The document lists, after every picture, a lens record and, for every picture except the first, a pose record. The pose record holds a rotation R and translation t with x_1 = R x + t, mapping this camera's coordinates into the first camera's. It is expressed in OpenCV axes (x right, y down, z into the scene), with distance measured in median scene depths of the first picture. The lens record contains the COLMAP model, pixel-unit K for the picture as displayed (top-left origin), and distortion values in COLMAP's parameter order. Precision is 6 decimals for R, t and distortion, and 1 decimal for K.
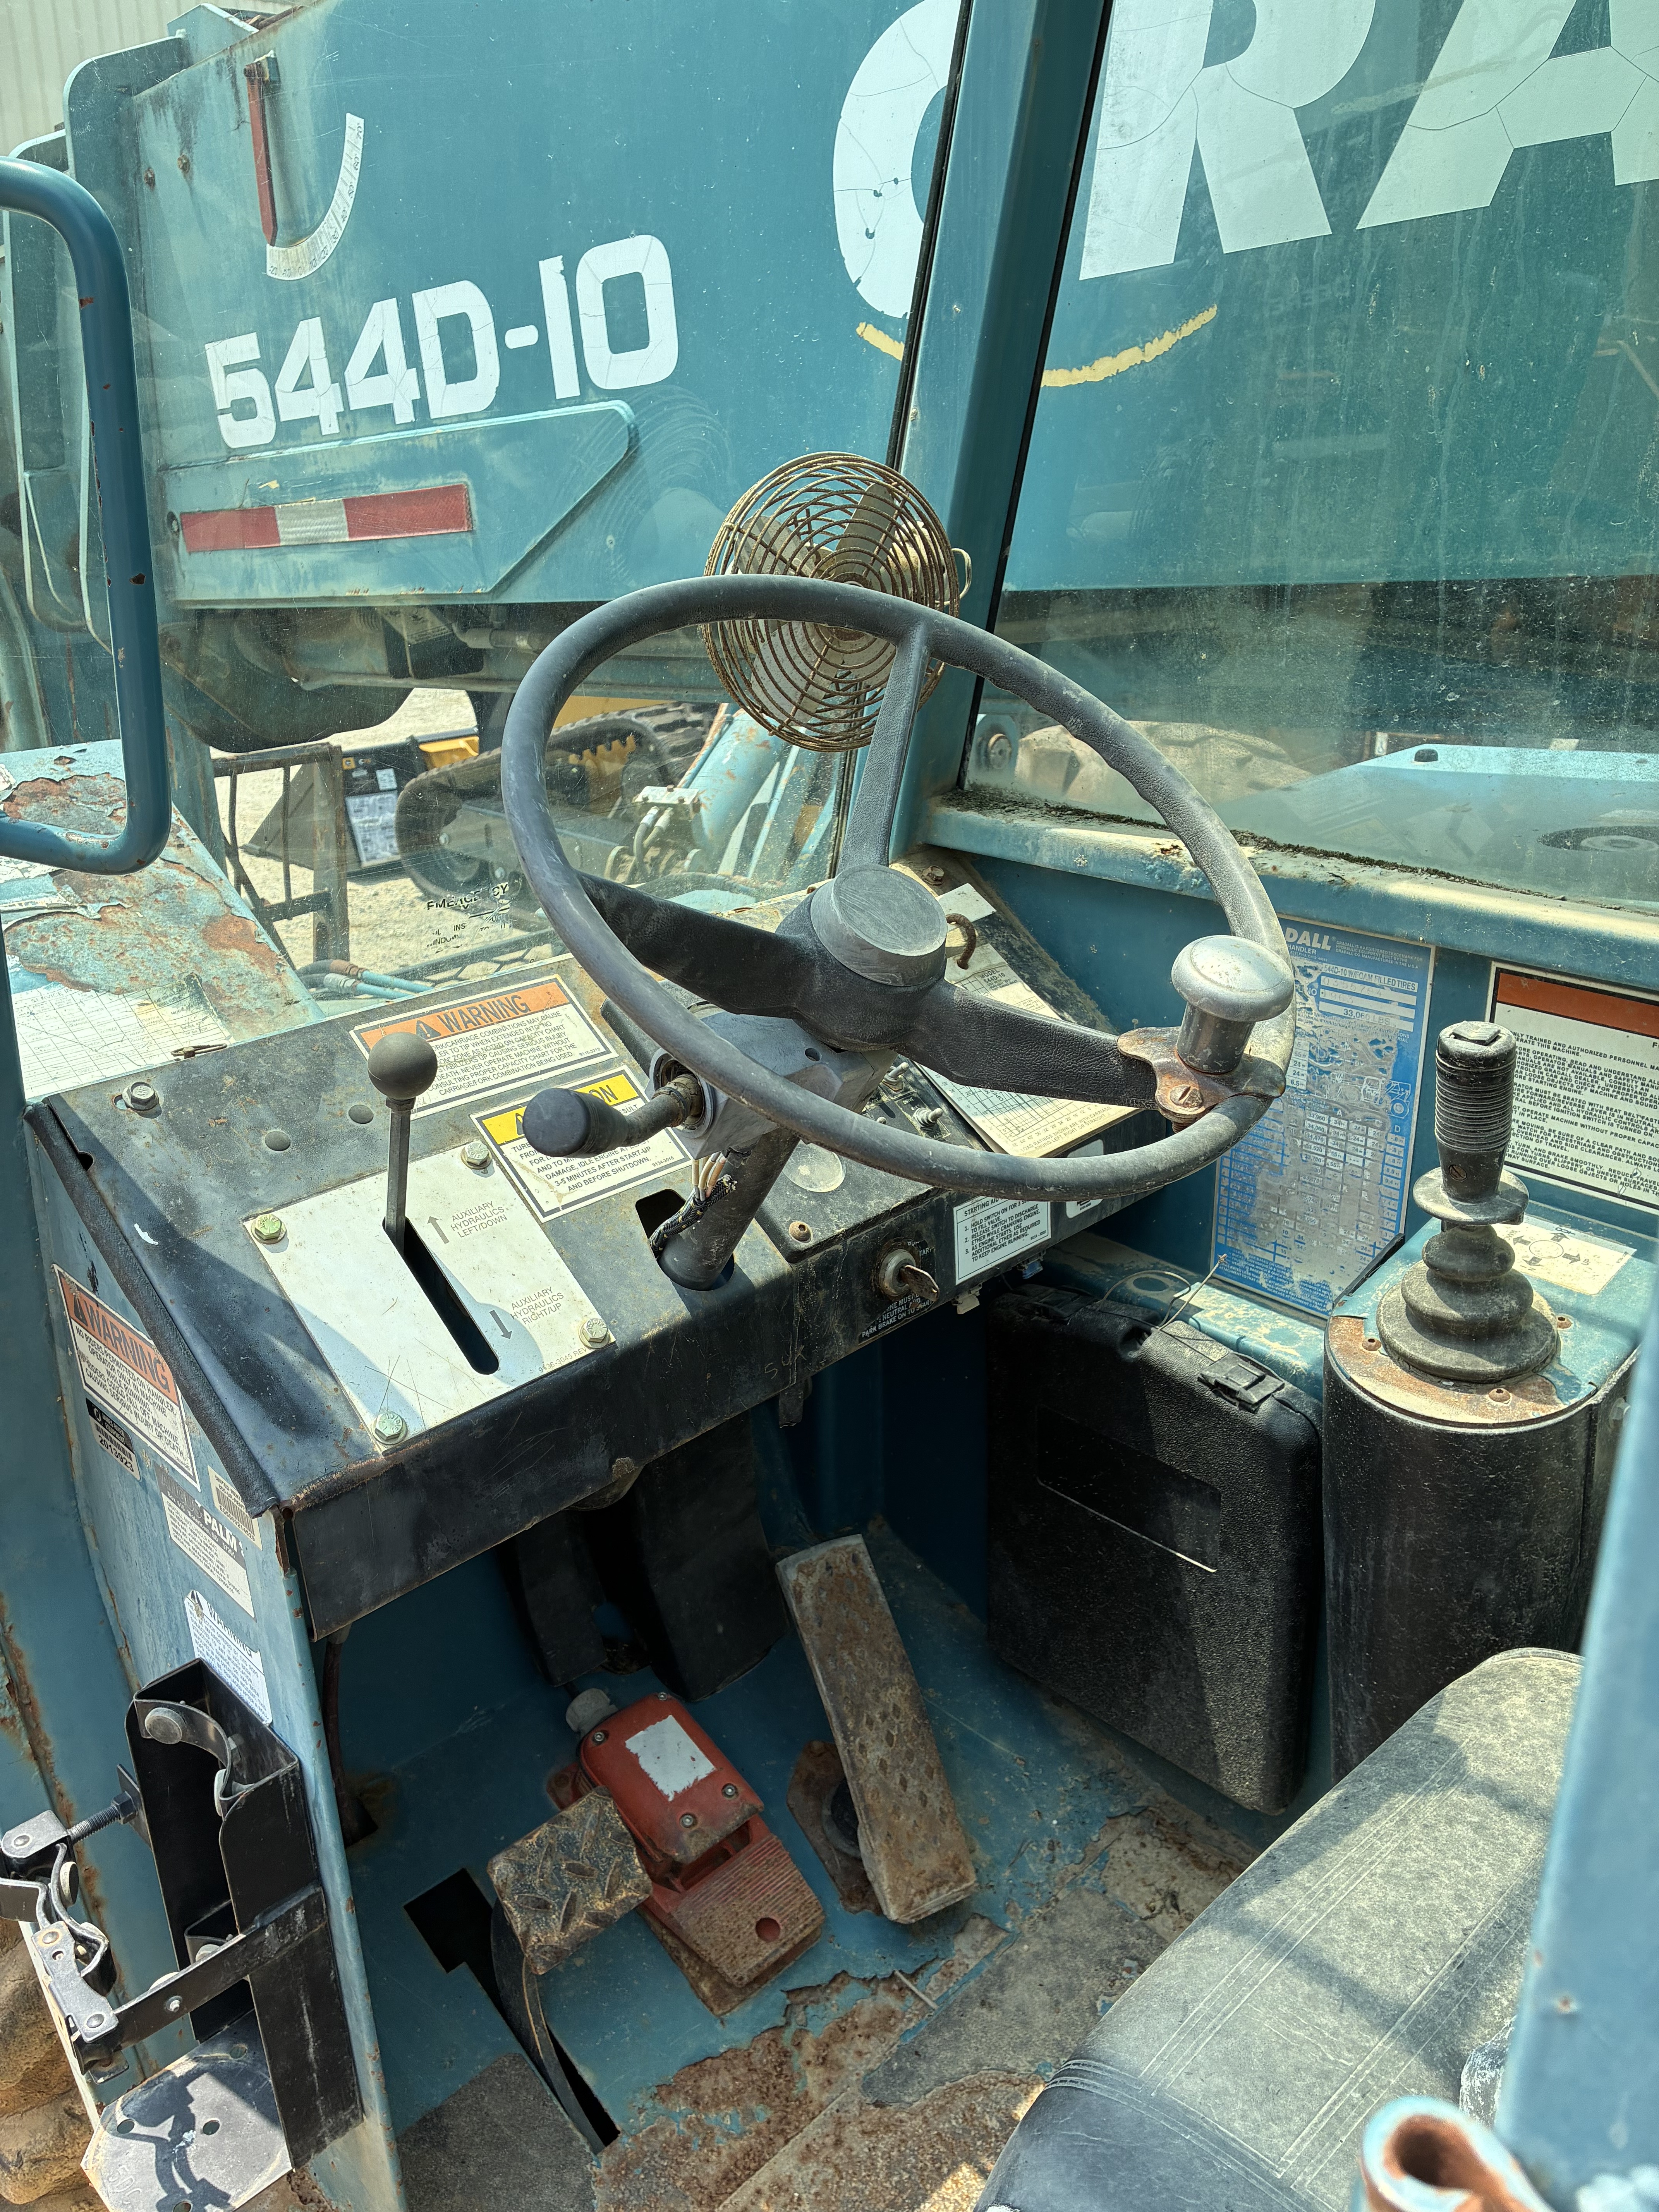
lens RADIAL K [[1685.2, 0, 823.4], [0, 1685.2, 1110.9], [0, 0, 1]] dist [0.028640, -0.017807]
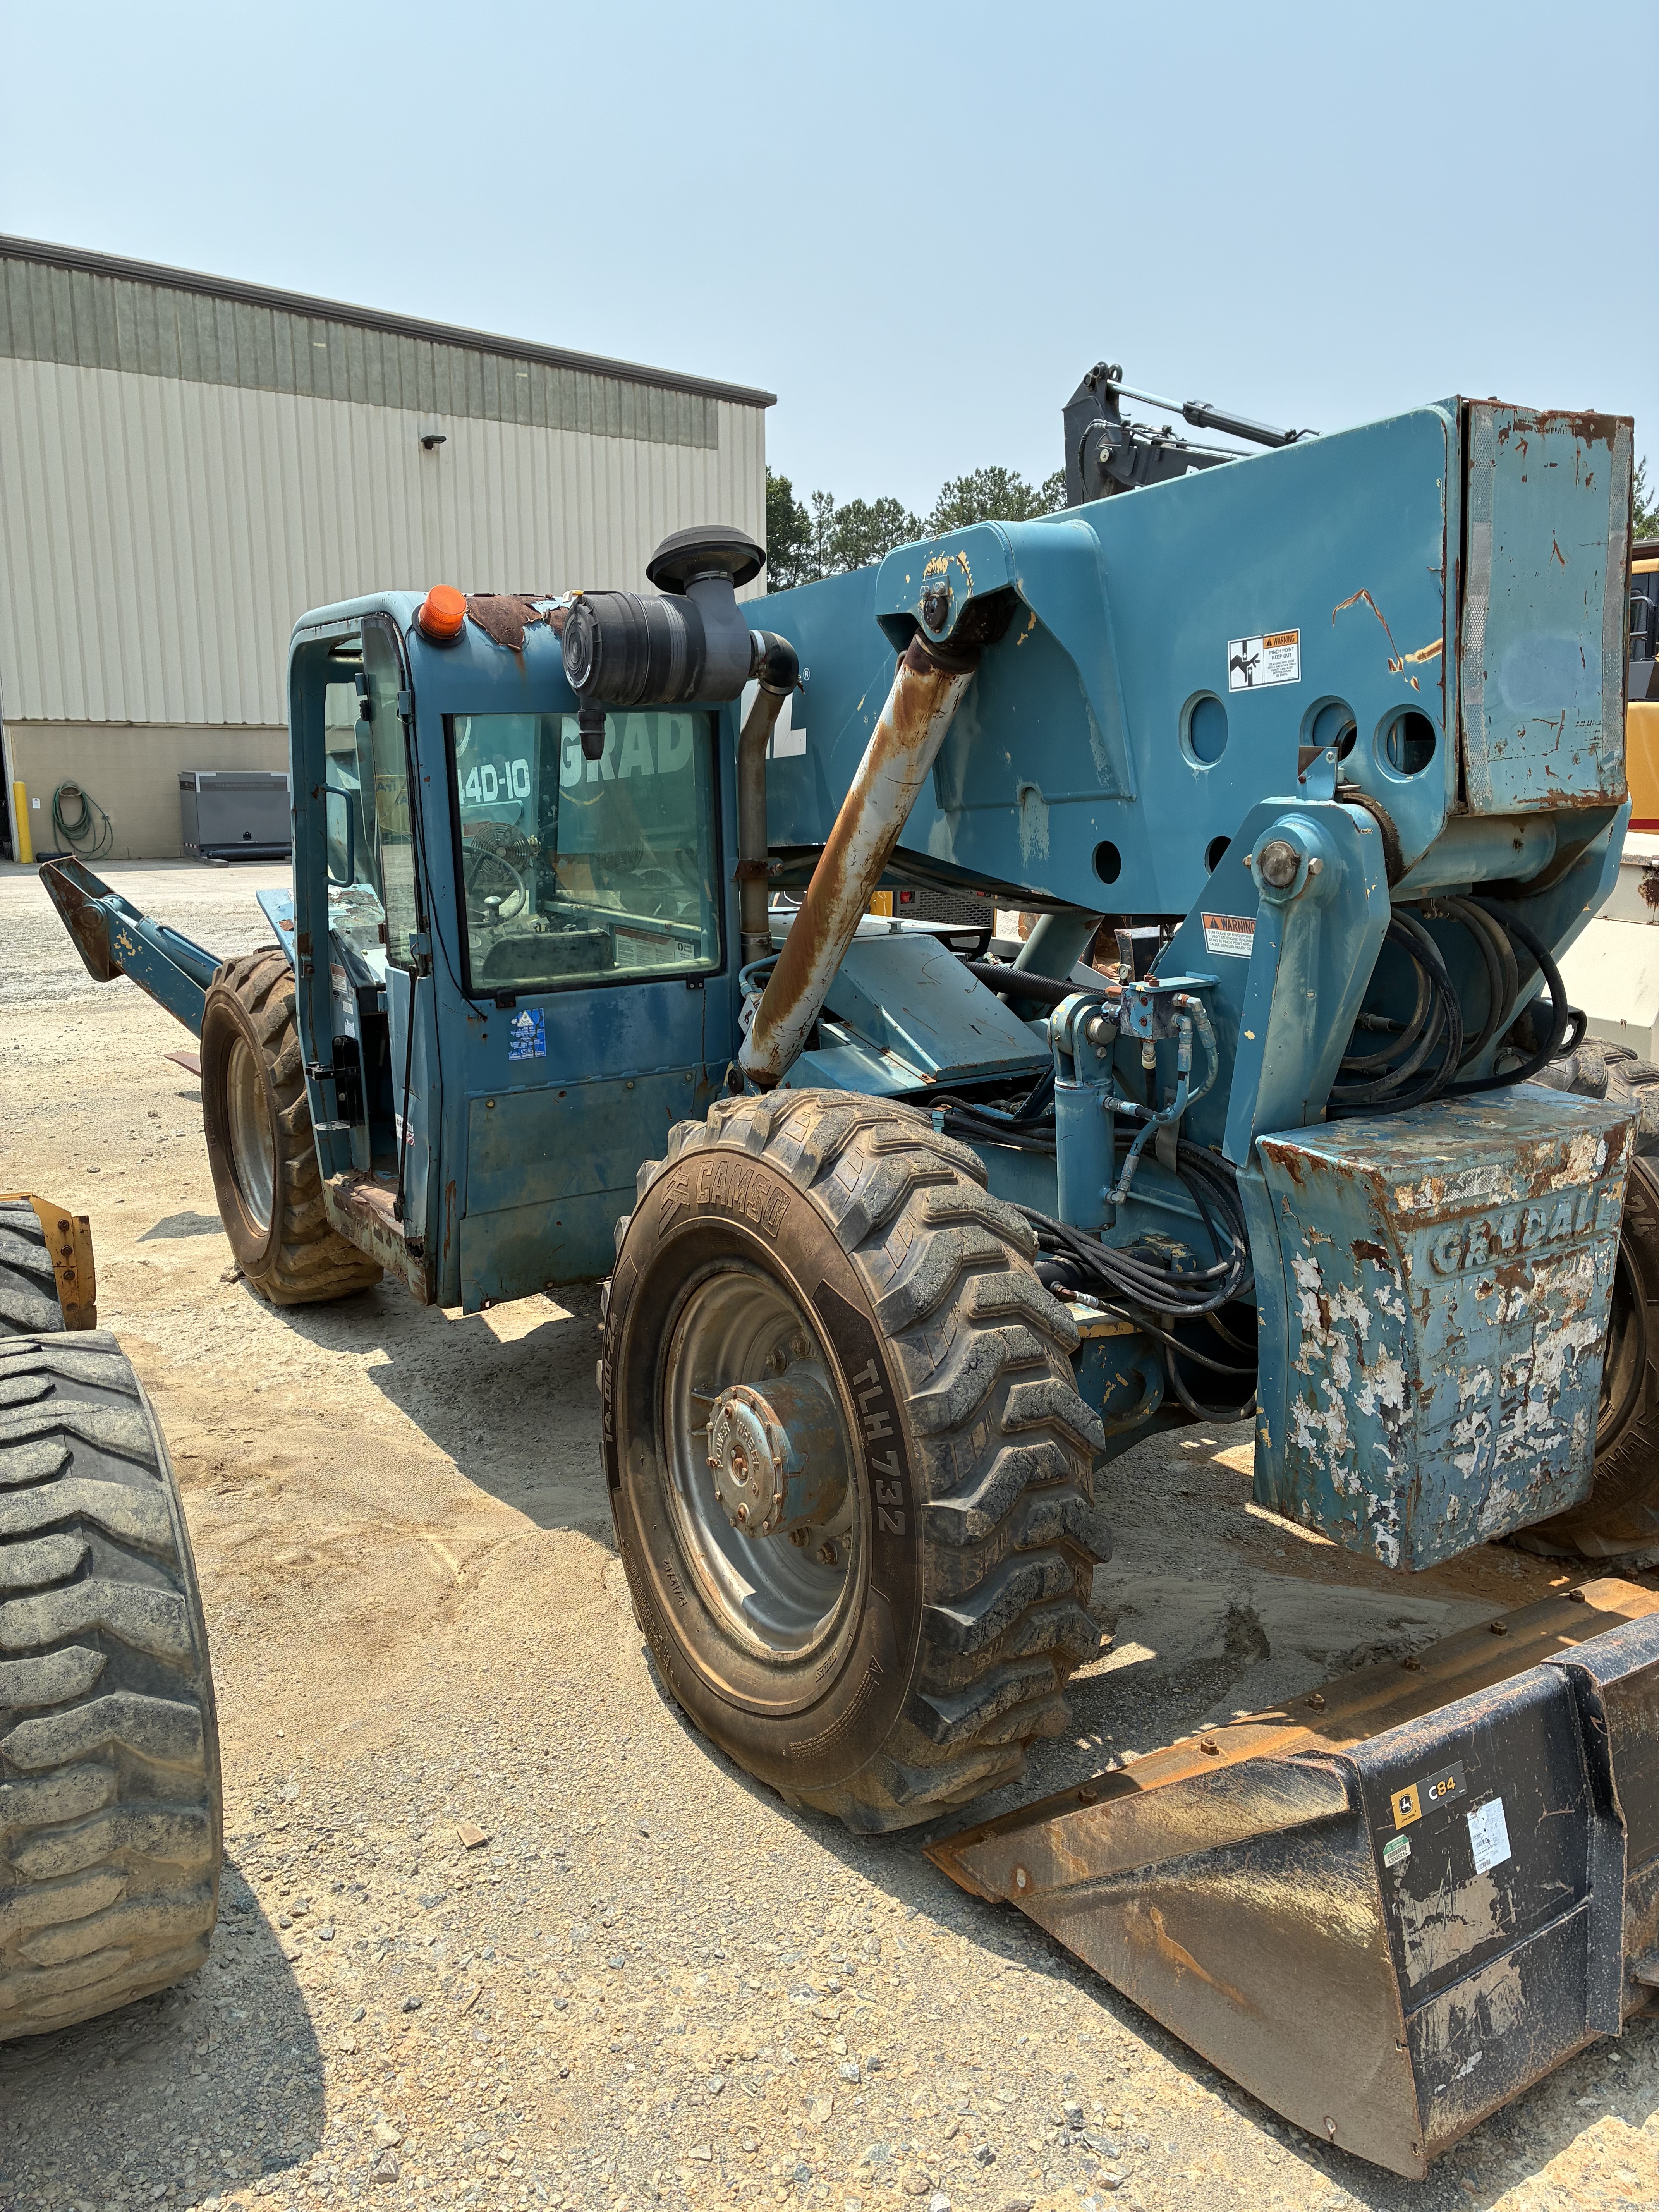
lens RADIAL K [[1685.2, 0, 836.7], [0, 1685.2, 1108.7], [0, 0, 1]] dist [0.028640, -0.017807]
pose [[0.978408, 0.050639, -0.200381, 1.637593], [-0.083524, 0.983702, -0.159231, 0.931792], [0.189052, 0.172530, 0.966692, -2.809812]]
